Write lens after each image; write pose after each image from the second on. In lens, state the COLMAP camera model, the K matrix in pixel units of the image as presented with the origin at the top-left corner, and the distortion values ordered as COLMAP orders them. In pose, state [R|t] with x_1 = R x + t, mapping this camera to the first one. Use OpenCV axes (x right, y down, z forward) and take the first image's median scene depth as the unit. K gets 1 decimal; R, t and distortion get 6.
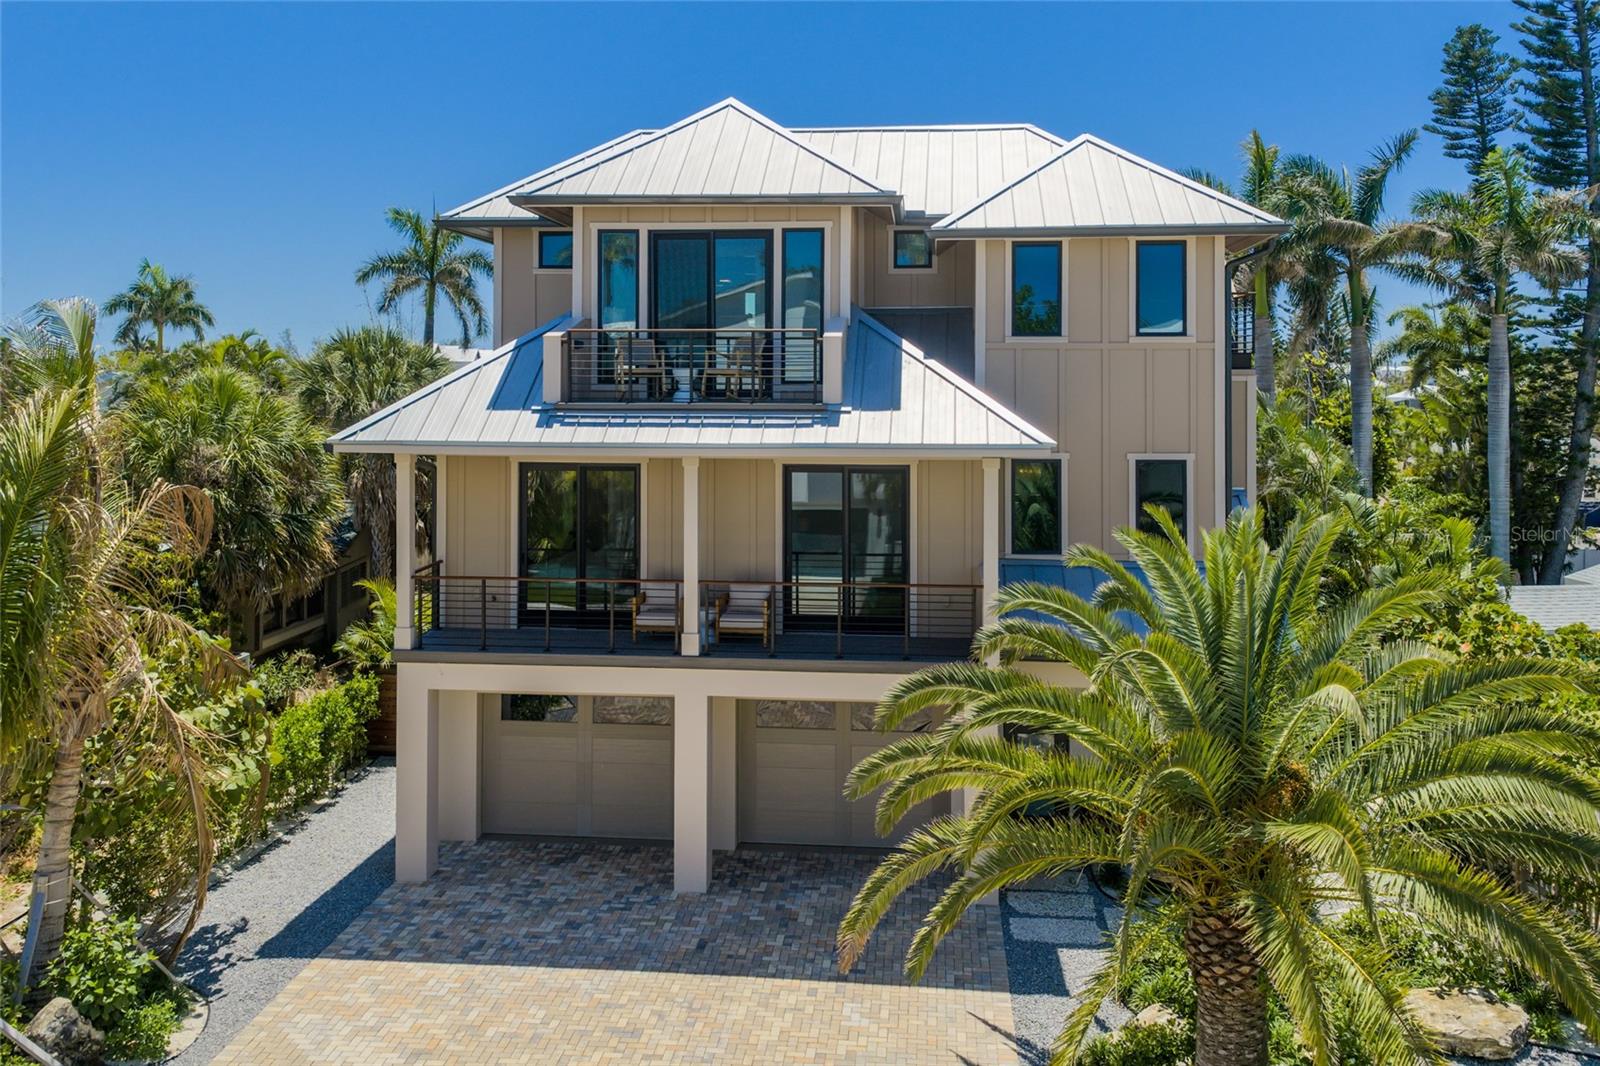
lens RADIAL K [[1324.7, 0, 792.5], [0, 1324.7, 532.8], [0, 0, 1]] dist [0.029015, 0.002403]
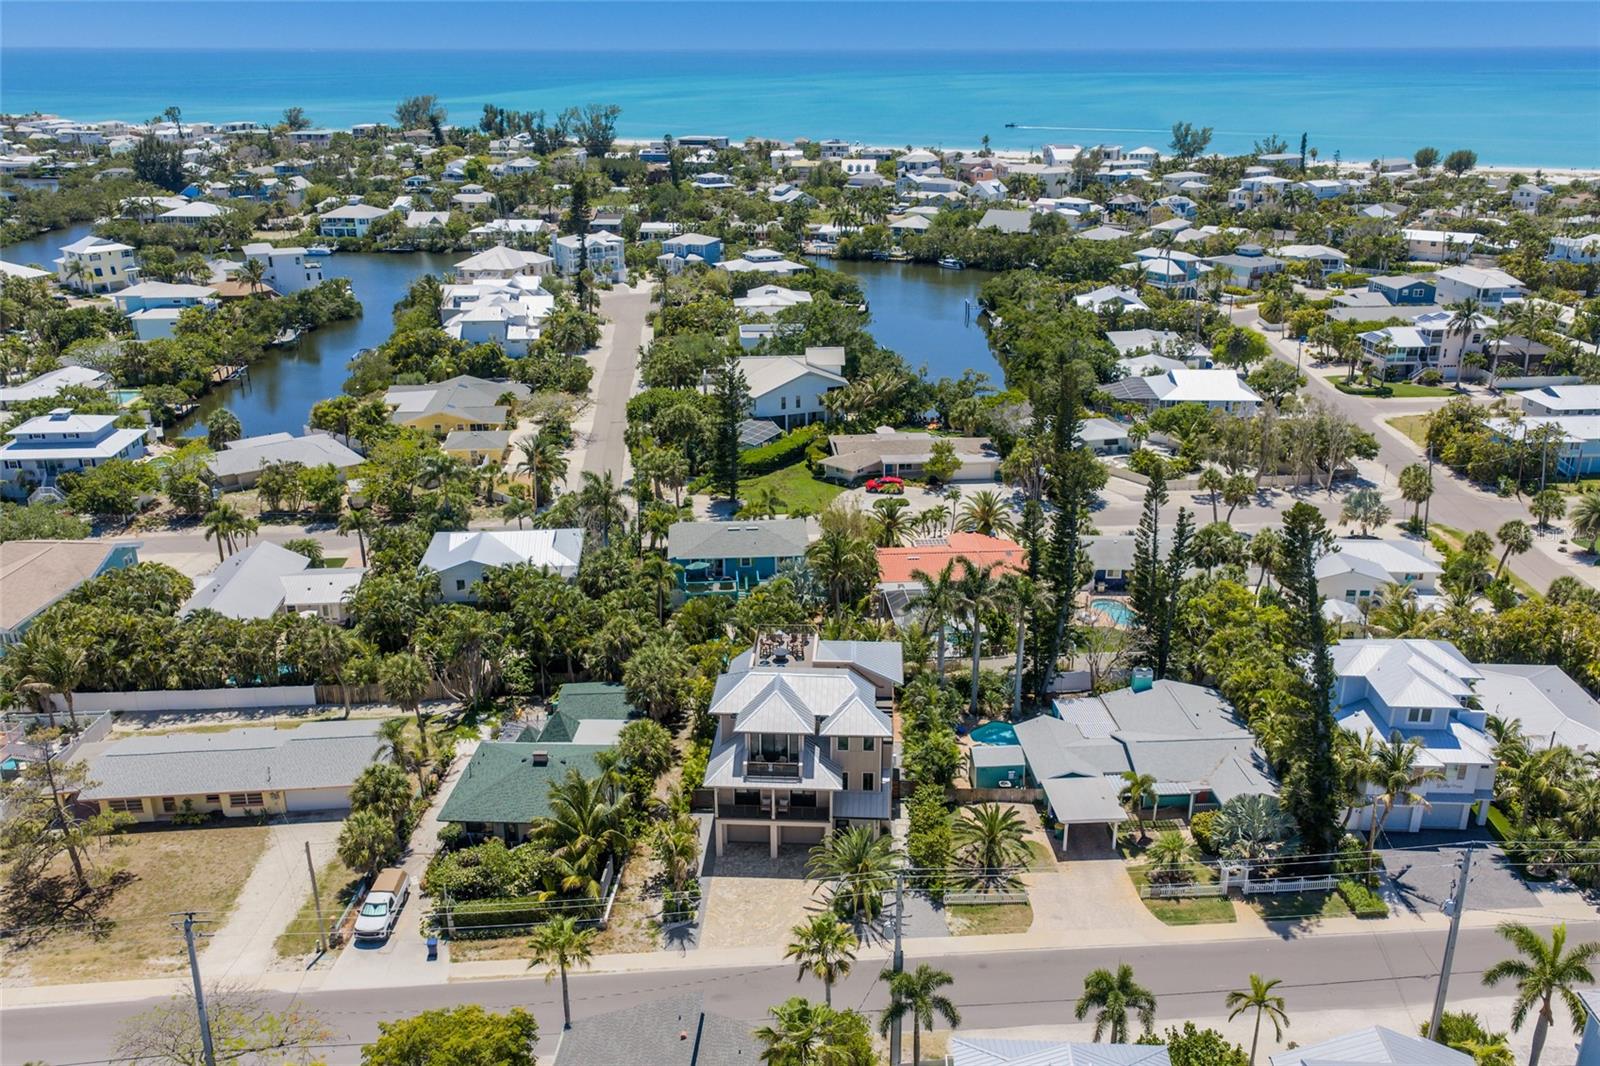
lens RADIAL K [[1335.7, 0, 804.0], [0, 1335.7, 536.1], [0, 0, 1]] dist [0.033179, -0.003854]
pose [[0.998677, -0.020680, 0.047080, -0.181594], [0.001619, 0.927755, 0.373186, -2.901503], [-0.051396, -0.372617, 0.926561, -3.461035]]
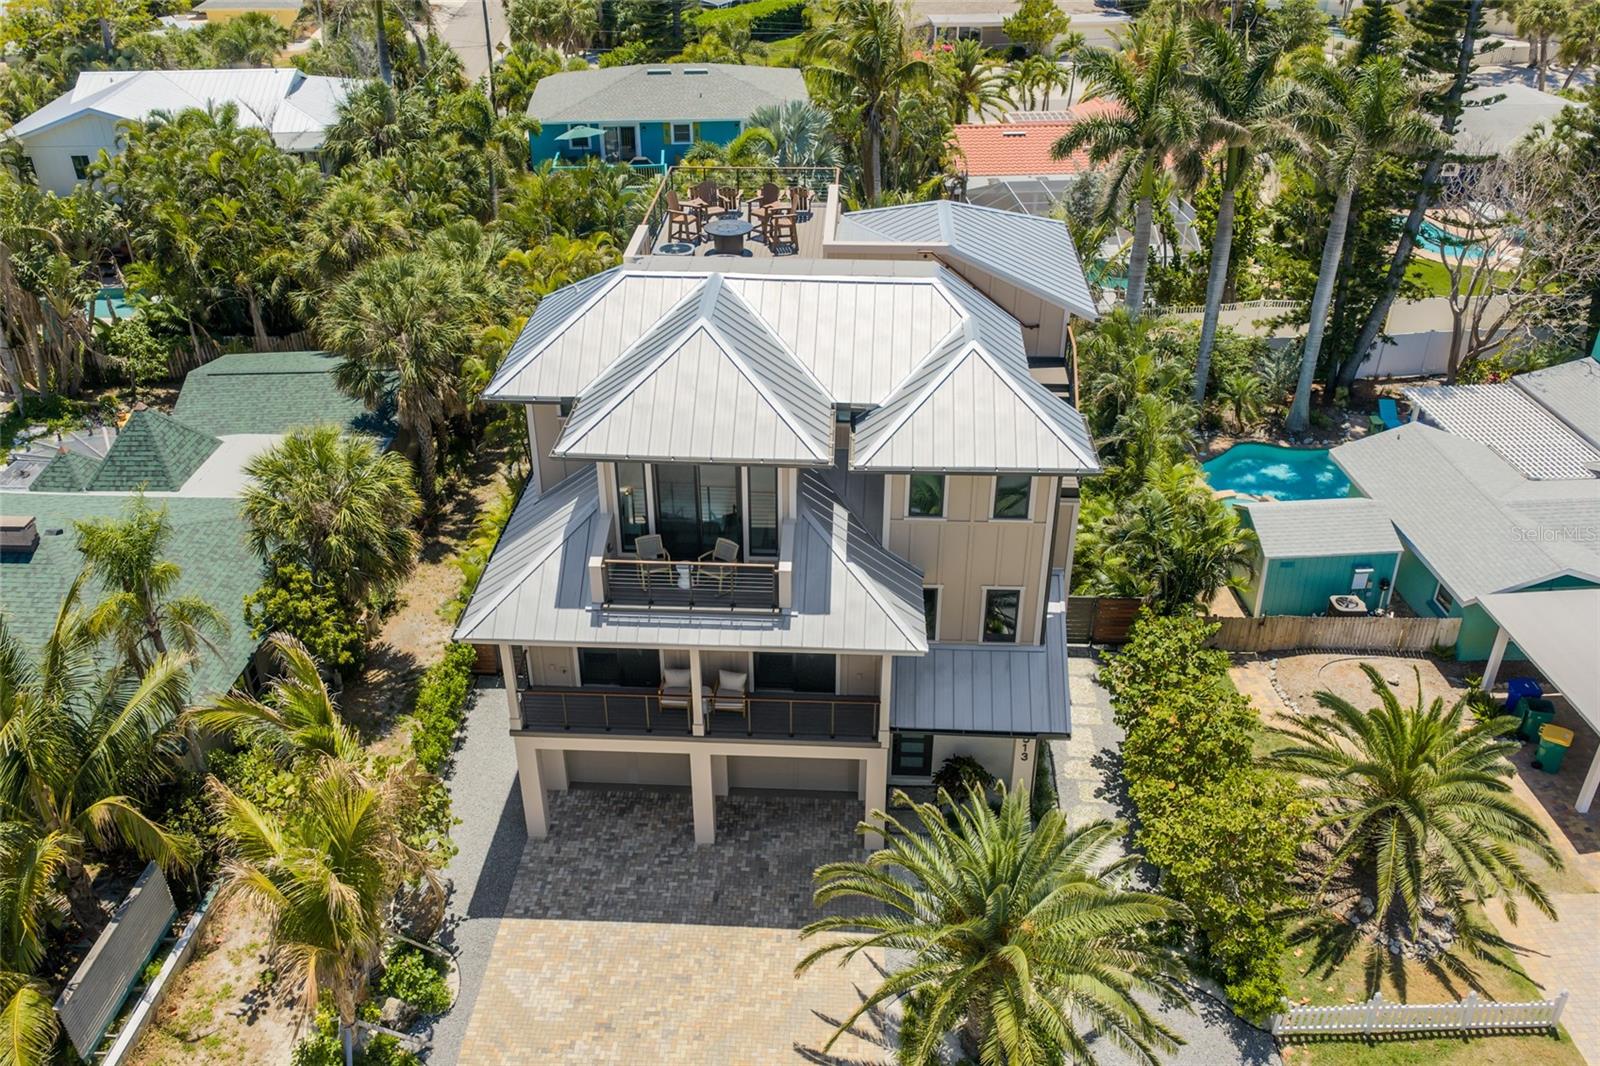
lens RADIAL K [[1335.7, 0, 804.0], [0, 1335.7, 536.1], [0, 0, 1]] dist [0.033179, -0.003854]
pose [[0.998573, -0.029733, 0.044352, -0.014248], [0.001250, 0.843413, 0.537264, -0.988548], [-0.053382, -0.536442, 0.842247, -0.246304]]
